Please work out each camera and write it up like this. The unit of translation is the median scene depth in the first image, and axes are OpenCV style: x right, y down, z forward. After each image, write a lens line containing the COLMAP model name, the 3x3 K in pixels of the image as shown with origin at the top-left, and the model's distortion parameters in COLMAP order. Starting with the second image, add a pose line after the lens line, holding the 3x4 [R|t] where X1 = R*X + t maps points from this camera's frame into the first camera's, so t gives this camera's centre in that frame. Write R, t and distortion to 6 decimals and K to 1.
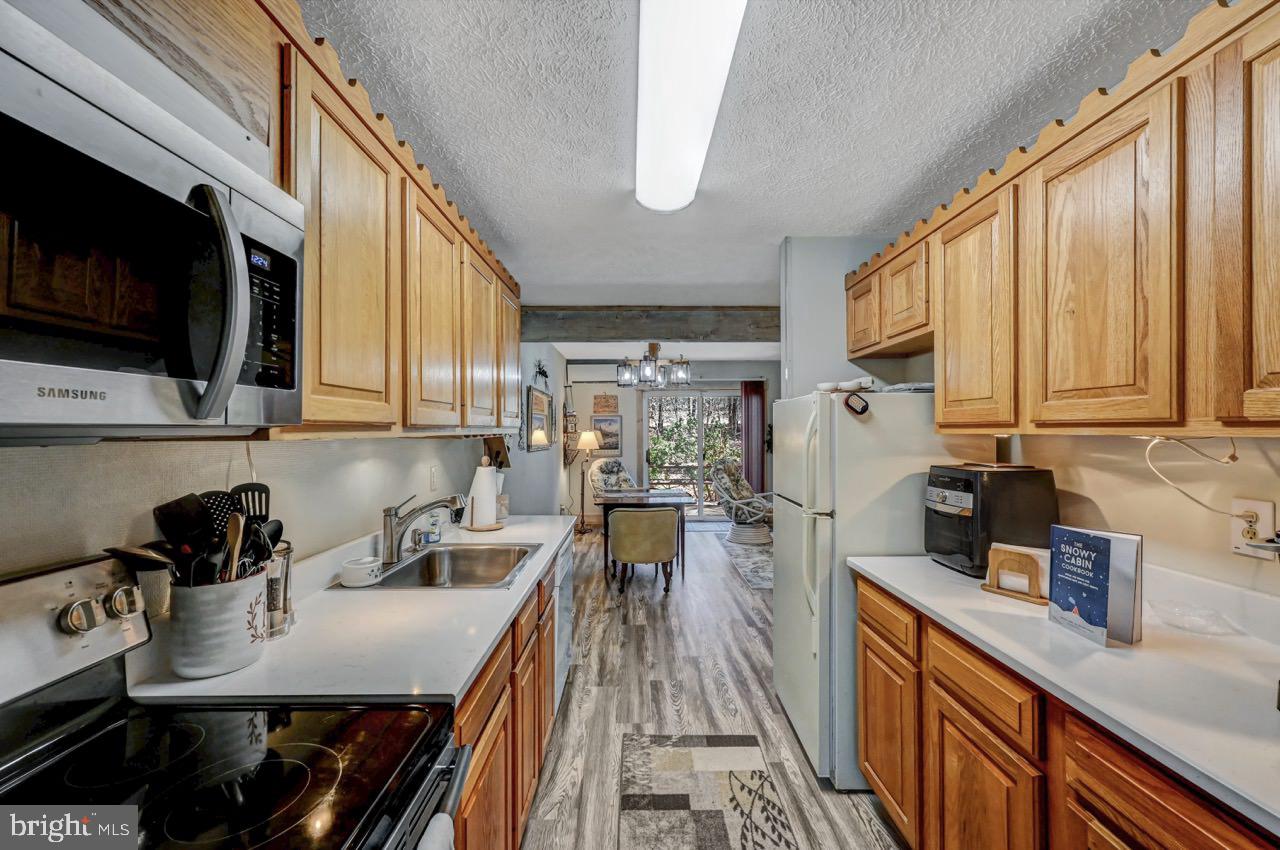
lens RADIAL K [[504.2, 0, 637.2], [0, 504.2, 426.6], [0, 0, 1]] dist [-0.000347, 0.000160]
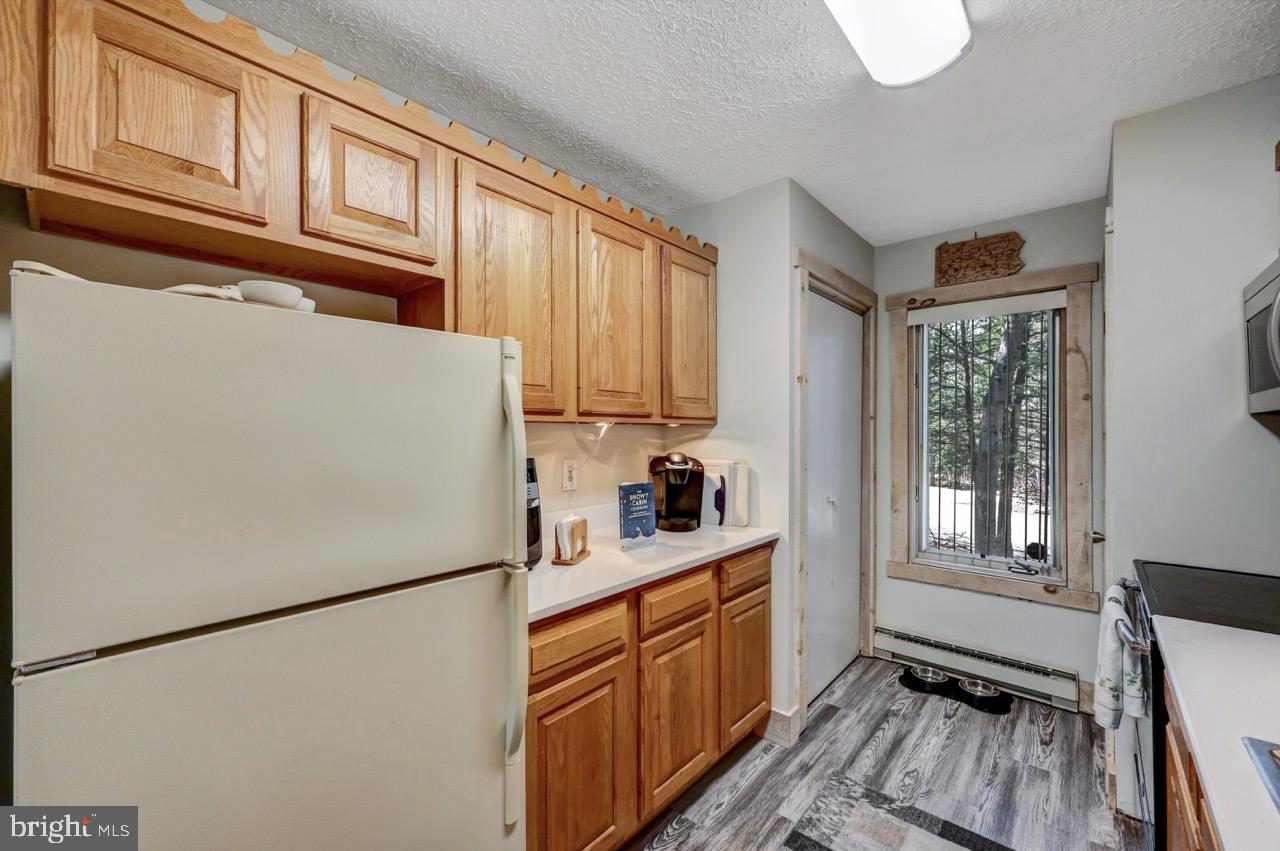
lens RADIAL K [[513.5, 0, 642.9], [0, 513.5, 429.1], [0, 0, 1]] dist [-0.001222, 0.000313]
pose [[-0.746999, 0.005364, 0.664803, -0.116125], [-0.001788, 0.999948, -0.010077, 0.032186], [-0.664823, -0.008717, -0.746950, 1.276054]]
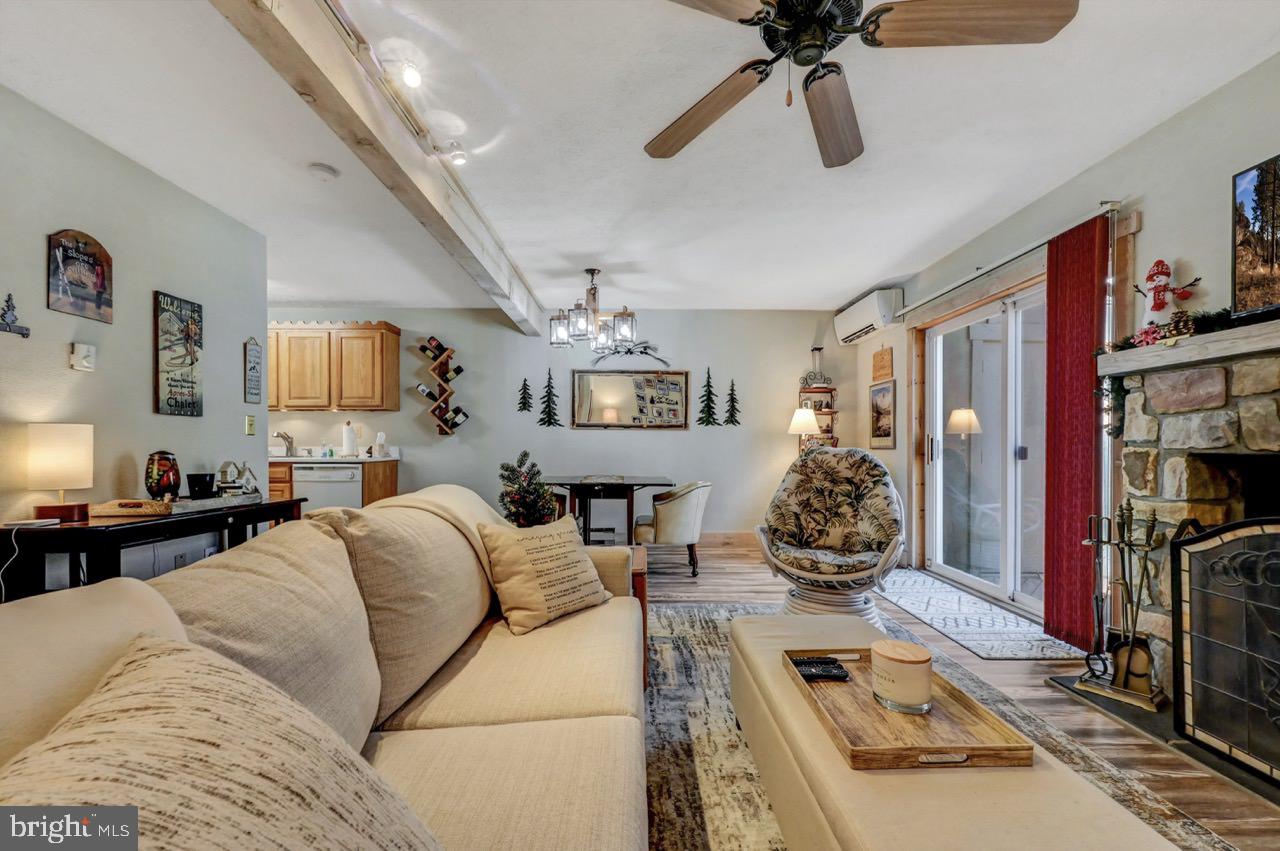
lens RADIAL K [[514.5, 0, 641.9], [0, 514.5, 446.3], [0, 0, 1]] dist [-0.001504, 0.000160]
pose [[0.006632, 0.004121, -0.999970, 2.095893], [0.007129, 0.999966, 0.004169, 0.191509], [0.999953, -0.007156, 0.006602, 2.583497]]
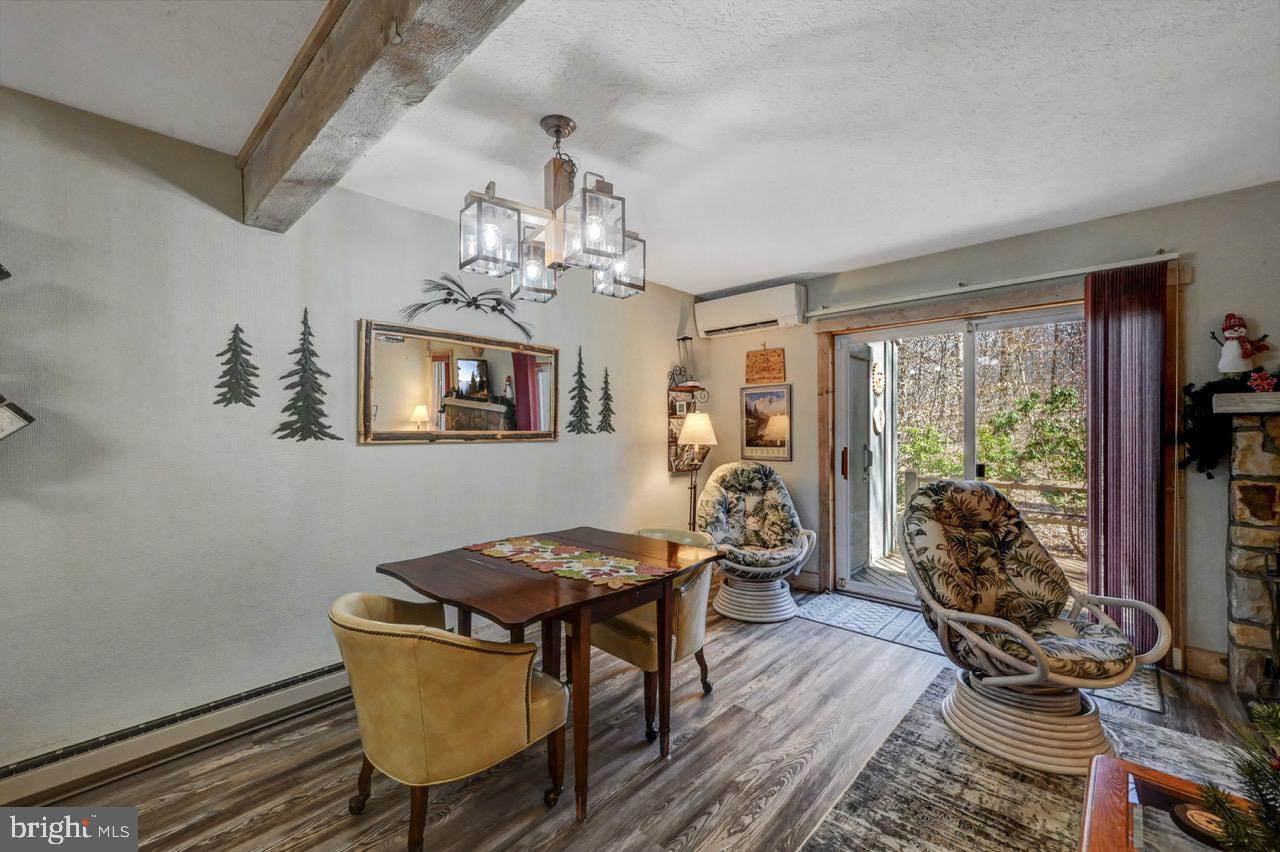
lens RADIAL K [[515.3, 0, 638.4], [0, 515.3, 427.5], [0, 0, 1]] dist [0.000215, -0.000064]
pose [[0.726865, 0.002293, -0.686776, 0.839134], [0.006999, 0.999918, 0.010747, 0.062228], [0.686745, -0.012619, 0.726789, 1.807787]]
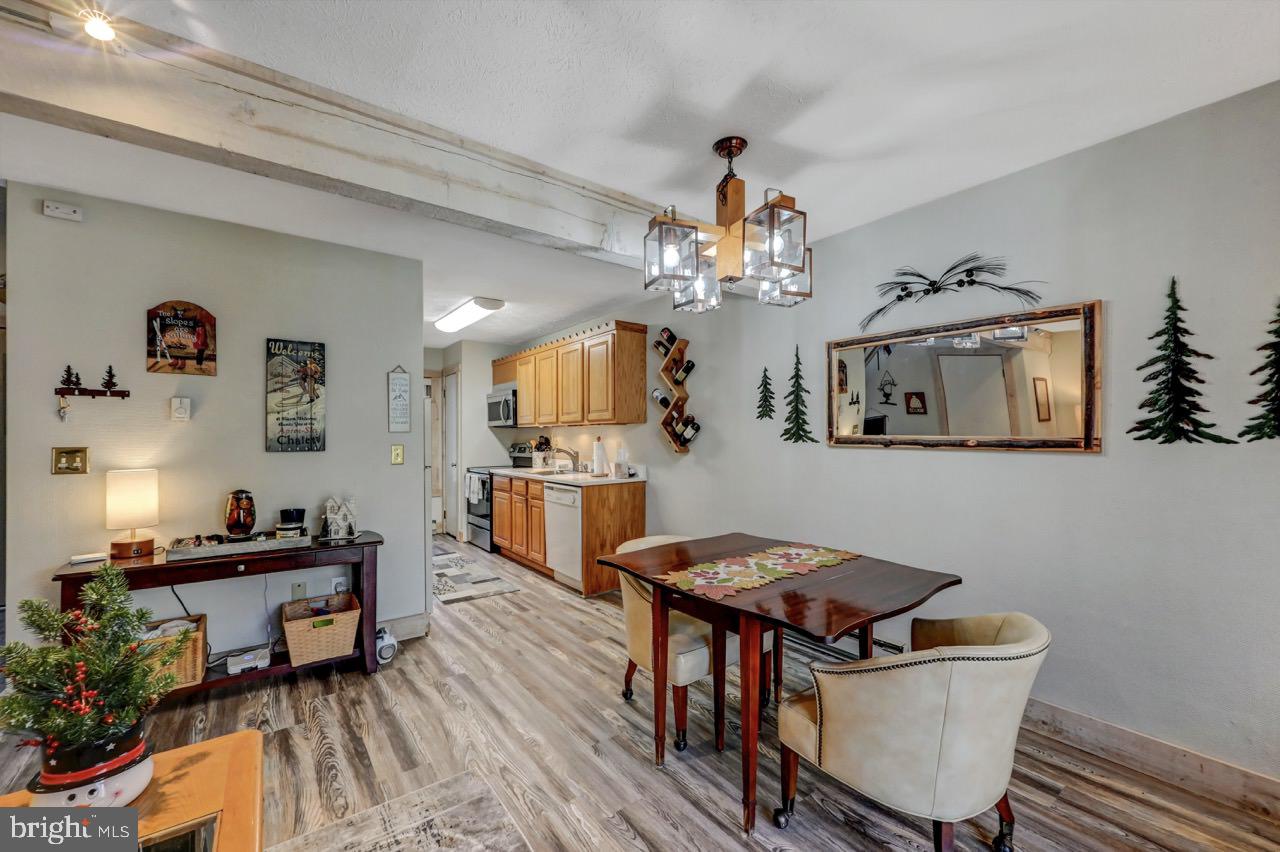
lens RADIAL K [[508.8, 0, 644.0], [0, 508.8, 432.1], [0, 0, 1]] dist [-0.002327, 0.000389]
pose [[-0.797856, 0.003000, -0.602841, 0.809423], [0.012352, 0.999859, -0.011373, 0.079880], [0.602722, -0.016520, -0.797780, 3.089457]]
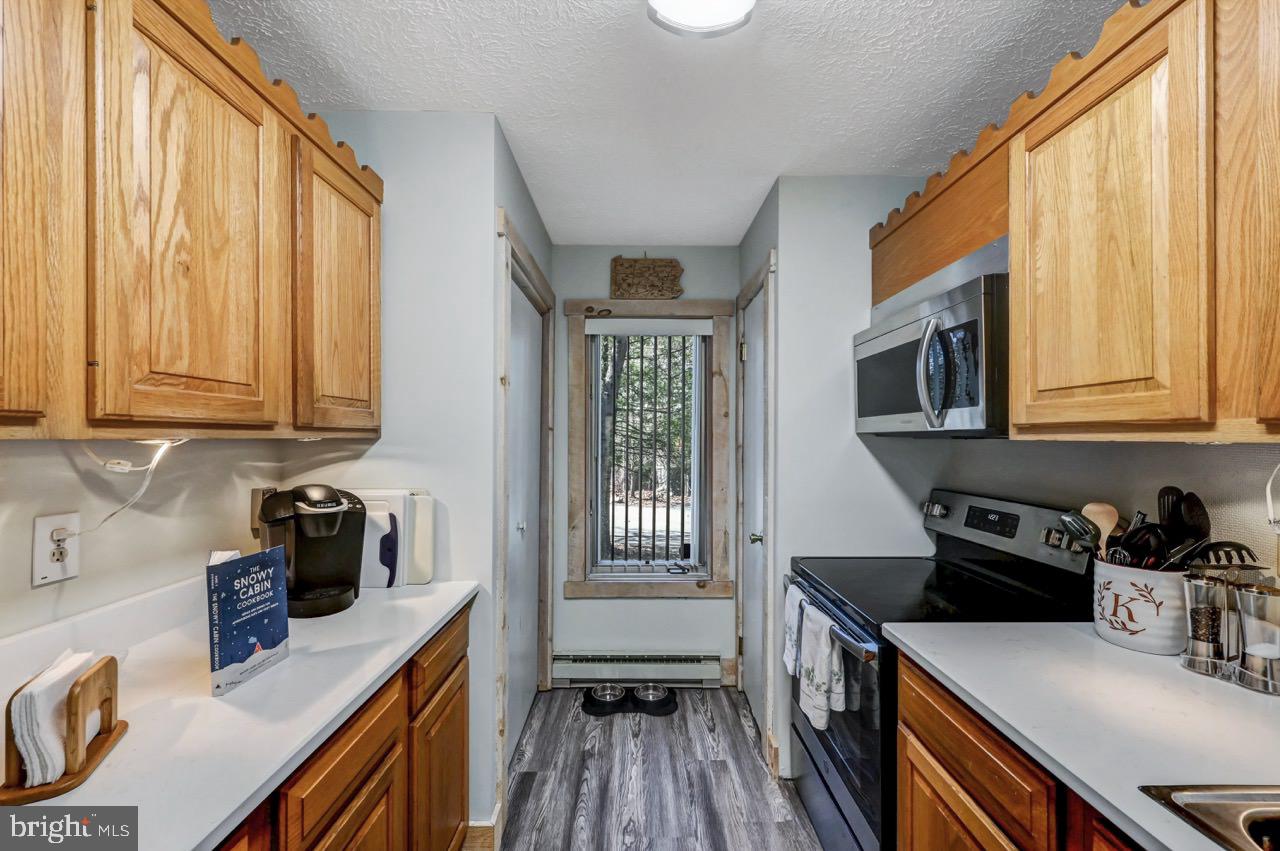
lens RADIAL K [[505.5, 0, 637.5], [0, 505.5, 435.0], [0, 0, 1]] dist [-0.001555, 0.000108]
pose [[-0.999989, 0.001551, 0.004420, 0.136312], [0.001513, 0.999961, -0.008746, 0.011333], [-0.004433, -0.008739, -0.999952, 1.071476]]
